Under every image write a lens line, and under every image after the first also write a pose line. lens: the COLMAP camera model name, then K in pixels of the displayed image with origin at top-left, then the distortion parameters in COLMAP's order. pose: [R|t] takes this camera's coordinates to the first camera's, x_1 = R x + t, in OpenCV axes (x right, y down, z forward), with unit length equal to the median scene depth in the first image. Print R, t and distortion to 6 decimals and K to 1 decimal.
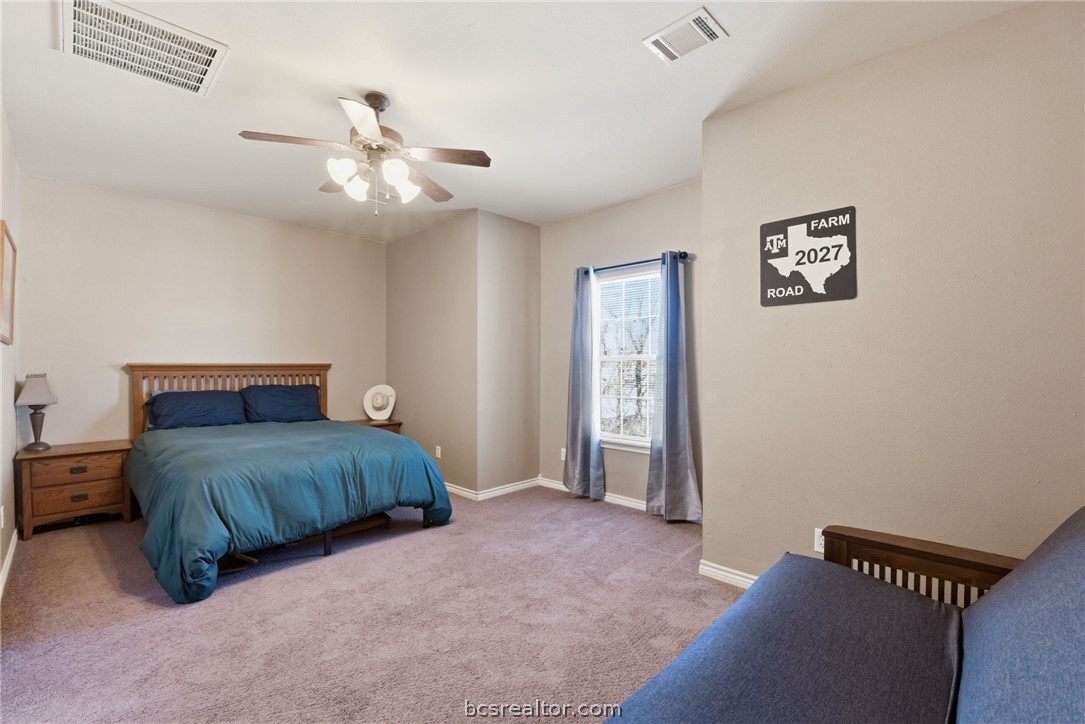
lens RADIAL K [[478.3, 0, 545.9], [0, 478.3, 359.2], [0, 0, 1]] dist [-0.007298, -0.008333]
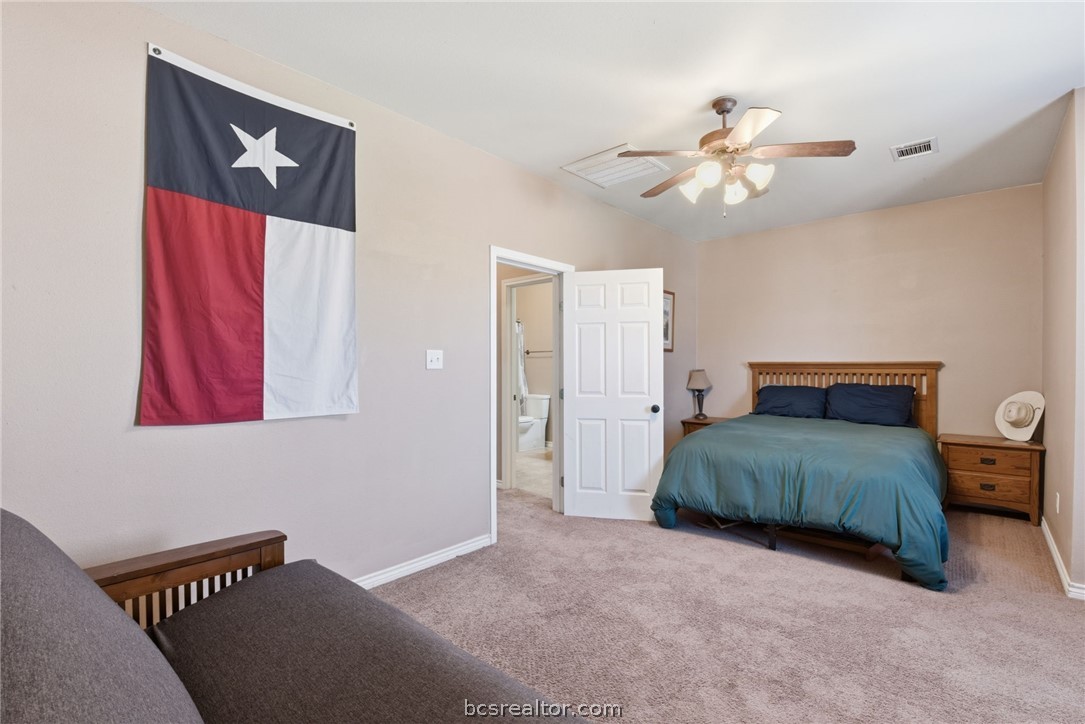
lens RADIAL K [[478.3, 0, 545.9], [0, 478.3, 359.2], [0, 0, 1]] dist [-0.007298, -0.008333]
pose [[0.047725, -0.010862, -0.998801, 0.451122], [0.013757, 0.999853, -0.010217, 0.006089], [0.998766, -0.013253, 0.047868, 0.392300]]
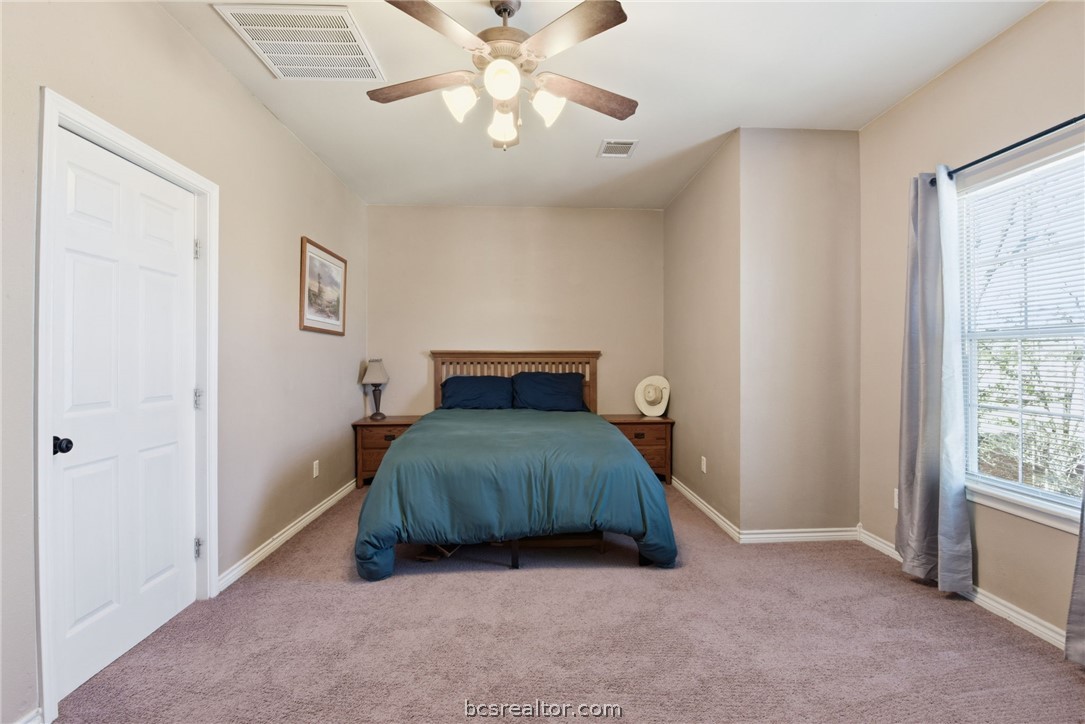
lens RADIAL K [[489.3, 0, 547.7], [0, 489.3, 352.1], [0, 0, 1]] dist [-0.002845, -0.009228]
pose [[0.736876, -0.007001, -0.675991, 0.156628], [0.006632, 0.999973, -0.003127, 0.018895], [0.675995, -0.002179, 0.736903, 0.322394]]
